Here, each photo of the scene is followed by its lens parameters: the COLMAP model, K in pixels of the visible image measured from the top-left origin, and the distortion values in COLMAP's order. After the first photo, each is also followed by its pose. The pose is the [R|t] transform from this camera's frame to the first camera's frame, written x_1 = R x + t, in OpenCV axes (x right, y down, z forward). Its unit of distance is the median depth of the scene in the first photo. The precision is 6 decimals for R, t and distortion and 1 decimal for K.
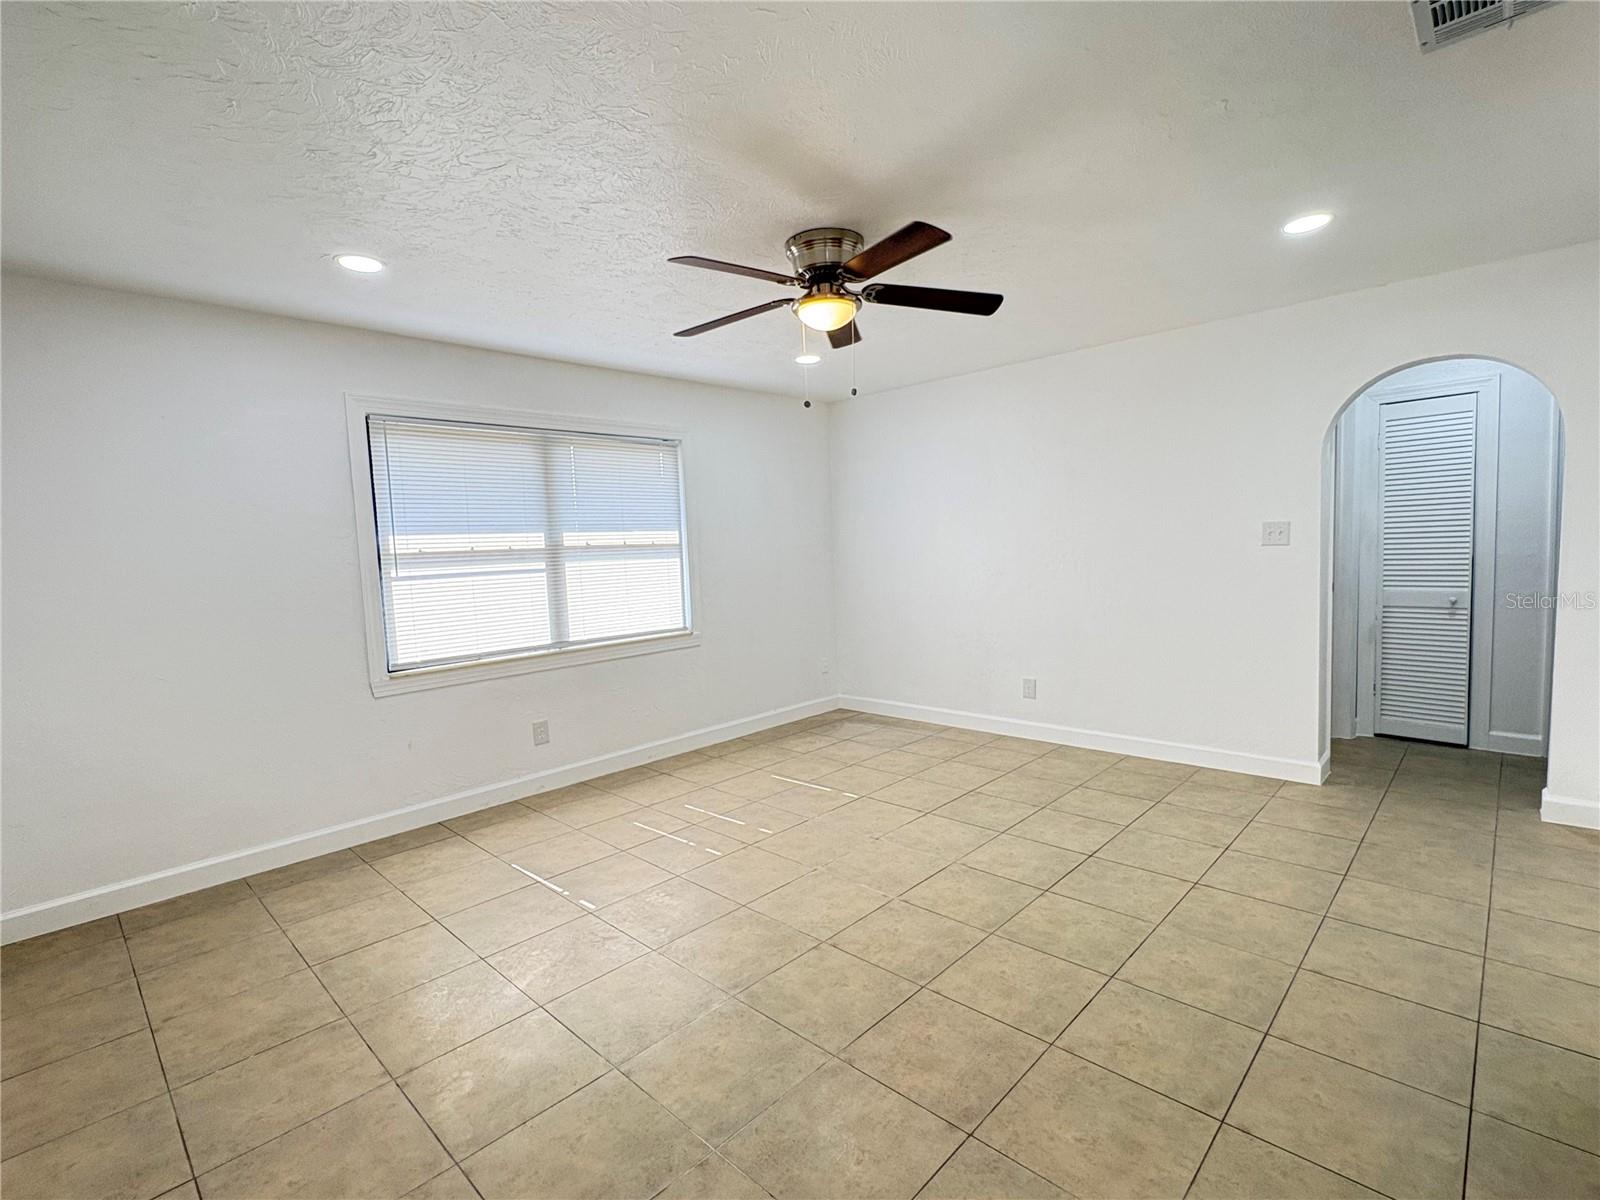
lens RADIAL K [[750.6, 0, 800.0], [0, 750.6, 600.0], [0, 0, 1]] dist [-0.001634, -0.000340]
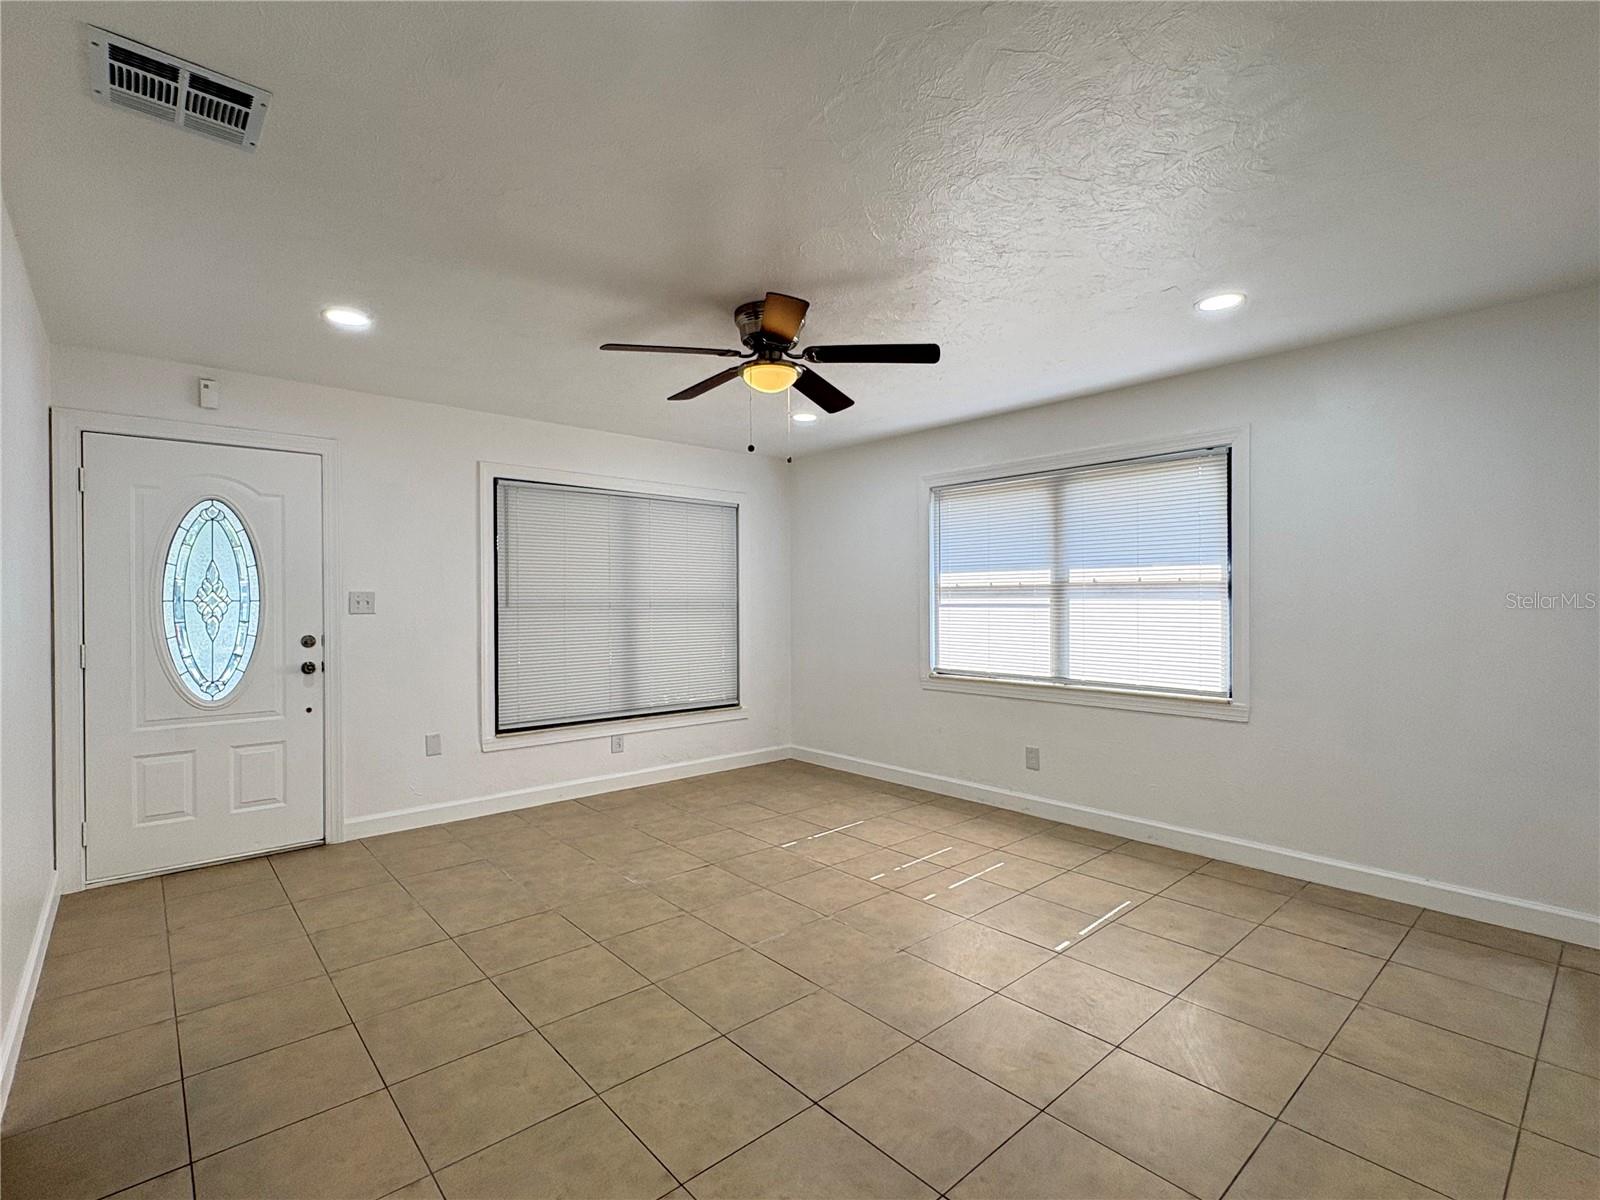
lens RADIAL K [[750.6, 0, 800.0], [0, 750.6, 600.0], [0, 0, 1]] dist [-0.001634, -0.000340]
pose [[-0.079978, 0.041183, -0.995945, 0.728959], [-0.067222, 0.996649, 0.046610, -0.073400], [0.994527, 0.070677, -0.076942, 0.743084]]
